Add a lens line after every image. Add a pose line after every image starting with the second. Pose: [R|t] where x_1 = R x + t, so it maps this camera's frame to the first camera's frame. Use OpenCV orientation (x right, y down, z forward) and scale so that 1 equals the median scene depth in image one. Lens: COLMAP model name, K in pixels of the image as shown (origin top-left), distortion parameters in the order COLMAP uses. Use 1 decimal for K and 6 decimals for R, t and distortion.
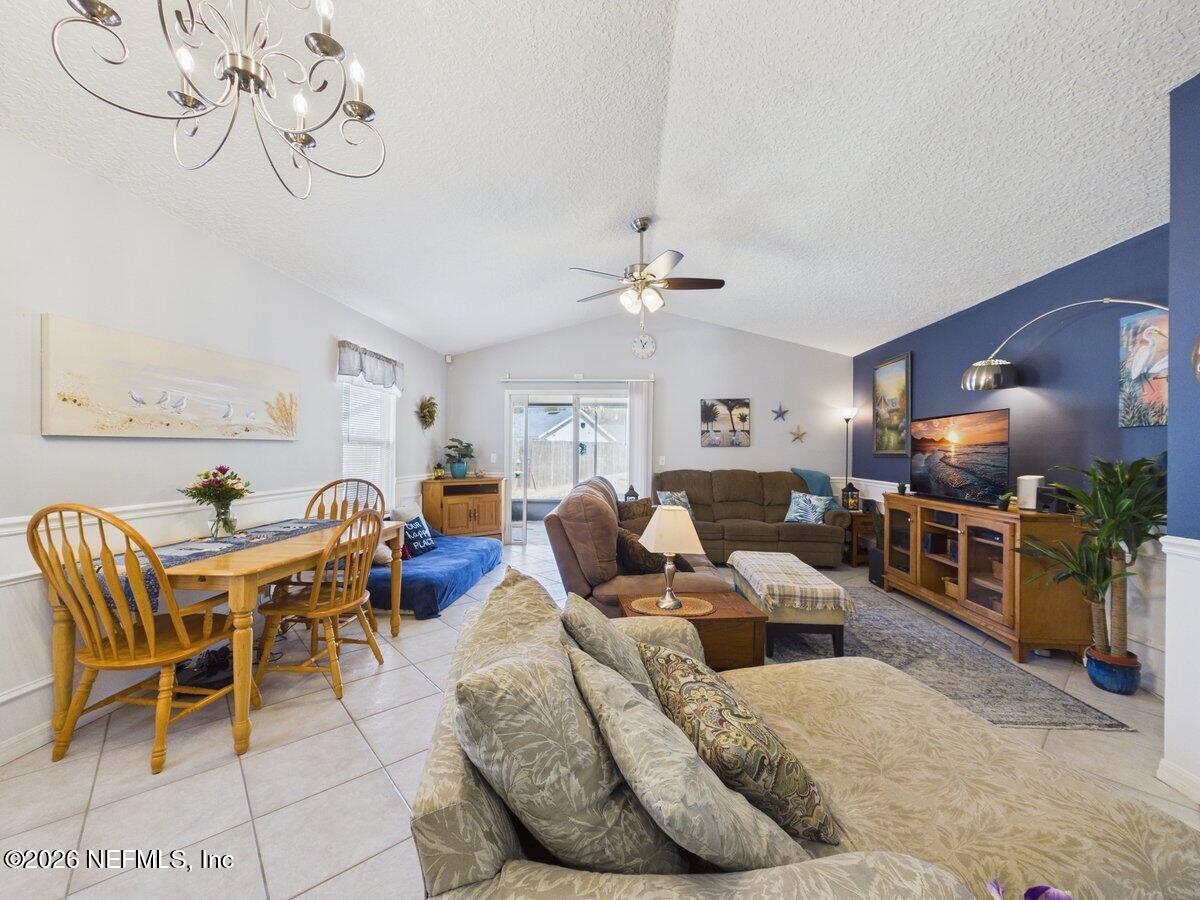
lens RADIAL K [[478.5, 0, 599.4], [0, 478.5, 452.8], [0, 0, 1]] dist [0.001420, 0.000199]
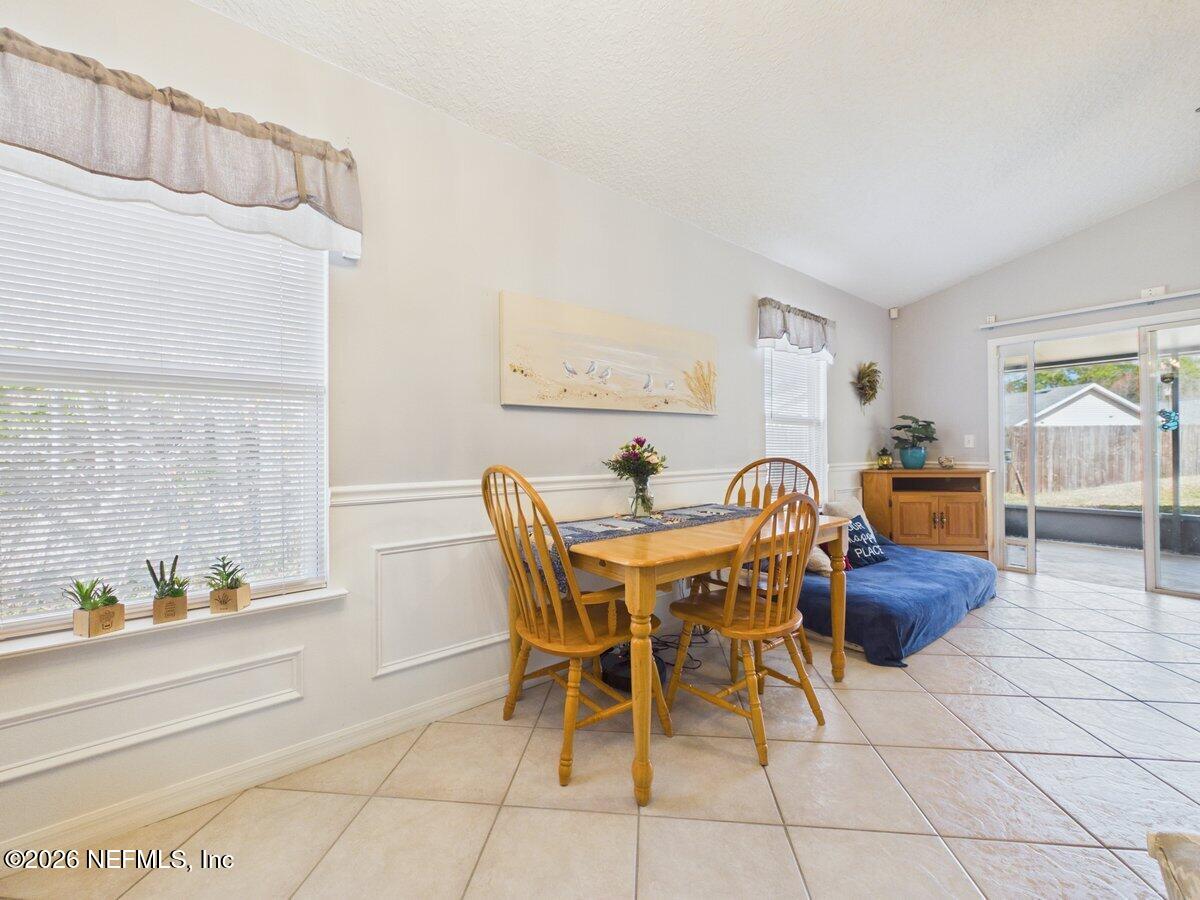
lens RADIAL K [[478.5, 0, 599.3], [0, 478.5, 452.2], [0, 0, 1]] dist [0.001420, 0.000199]
pose [[0.672605, -0.015195, -0.739846, -0.154041], [0.014574, 0.999867, -0.007286, 0.054669], [0.739858, -0.005882, 0.672737, 0.302714]]
